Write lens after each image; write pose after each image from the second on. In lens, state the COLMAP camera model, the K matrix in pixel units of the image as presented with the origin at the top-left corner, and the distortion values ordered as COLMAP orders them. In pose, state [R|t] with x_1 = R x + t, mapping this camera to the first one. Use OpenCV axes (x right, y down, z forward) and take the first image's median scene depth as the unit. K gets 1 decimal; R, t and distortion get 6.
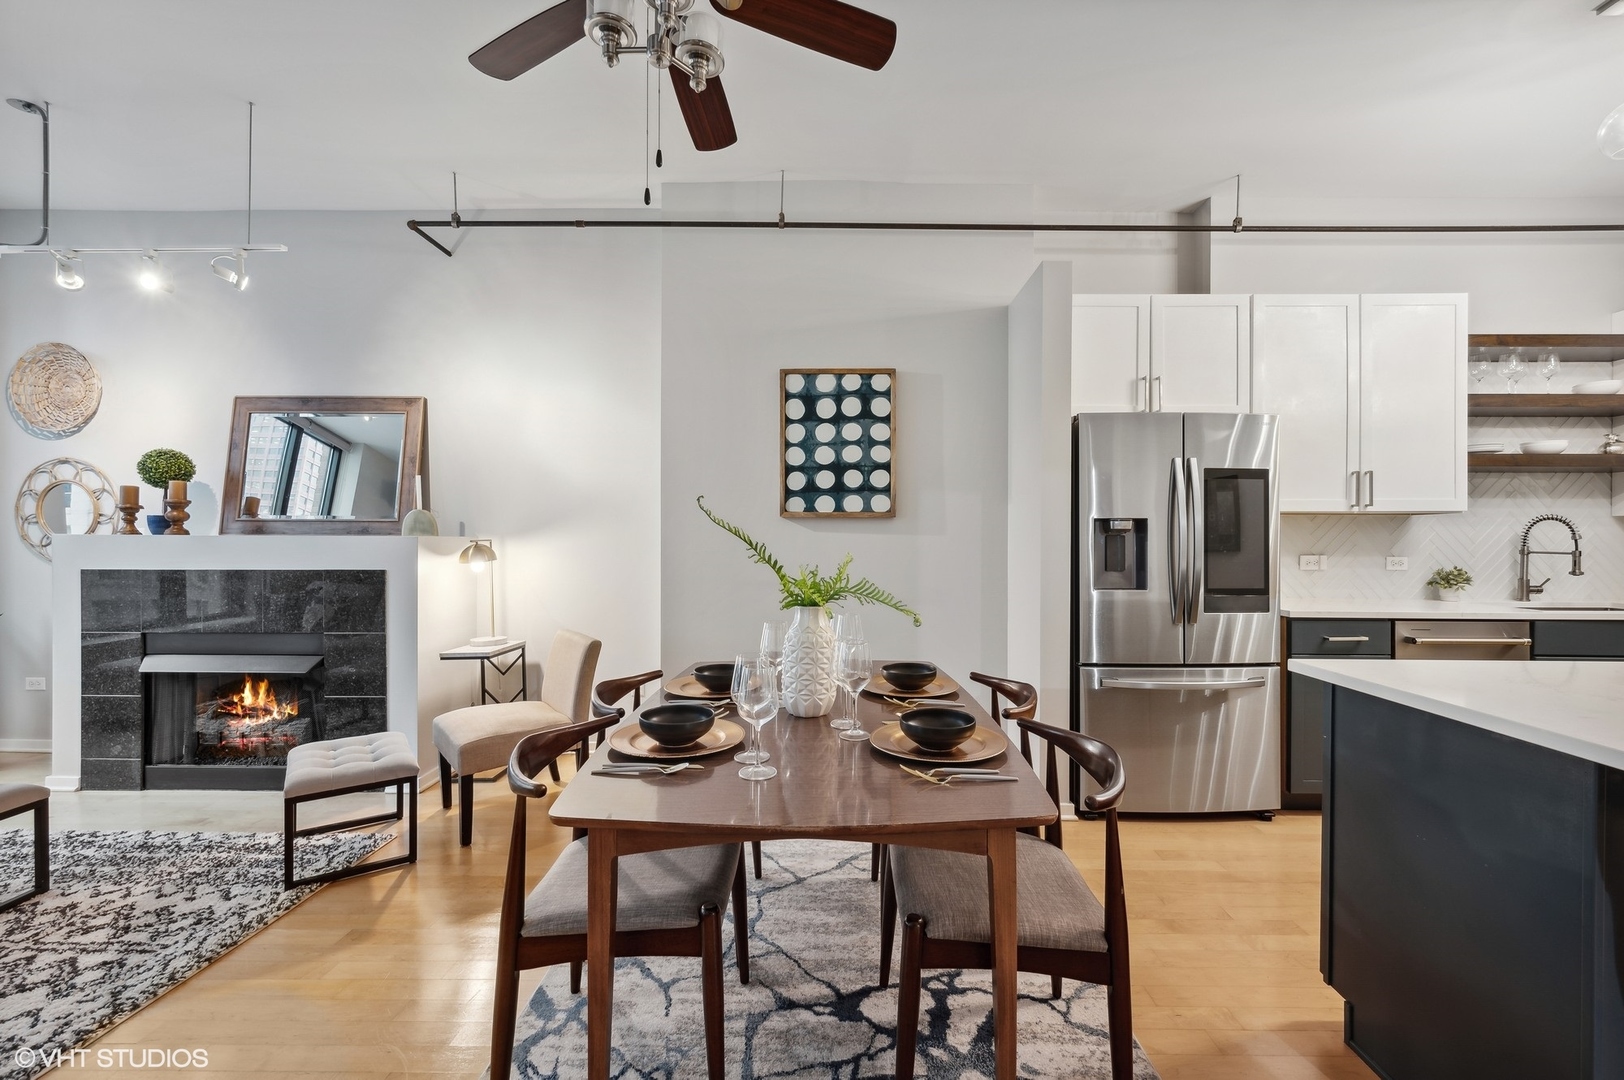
lens RADIAL K [[663.9, 0, 810.4], [0, 663.9, 541.7], [0, 0, 1]] dist [-0.001135, -0.000390]
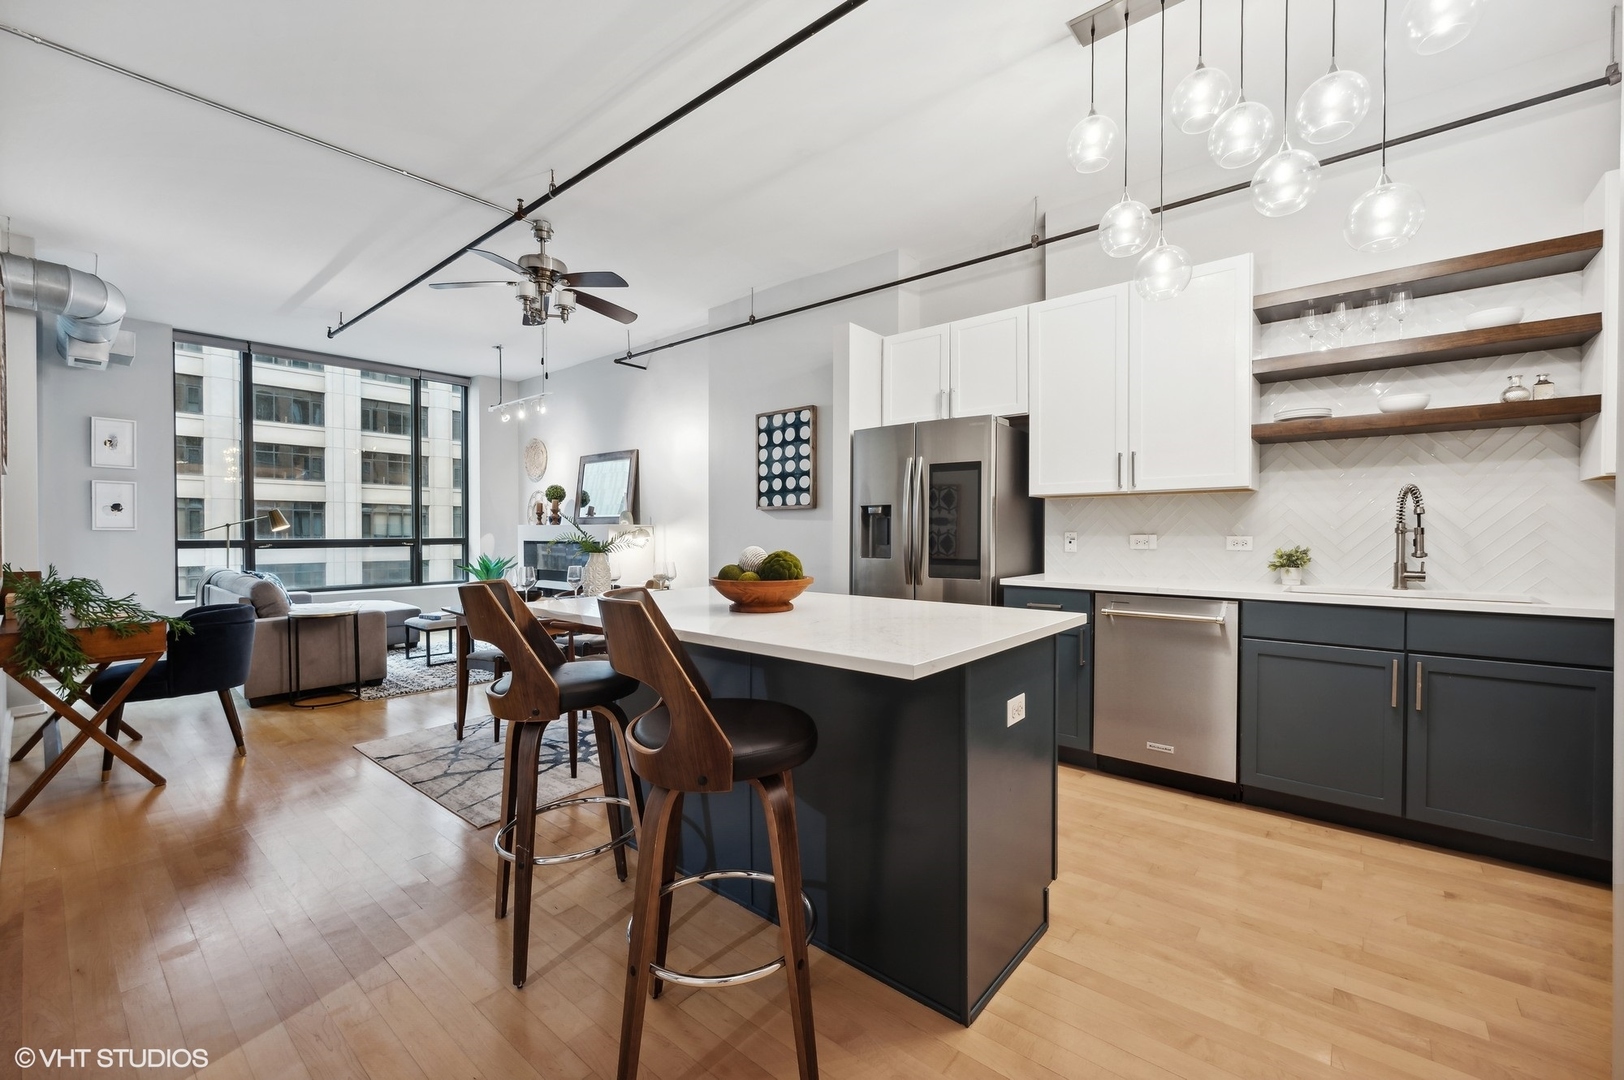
lens RADIAL K [[663.9, 0, 819.8], [0, 663.9, 538.1], [0, 0, 1]] dist [-0.001135, -0.000390]
pose [[0.774544, 0.002906, -0.632513, 1.052128], [-0.000729, 0.999993, 0.003701, 0.022783], [0.632519, -0.002406, 0.774541, -0.107864]]
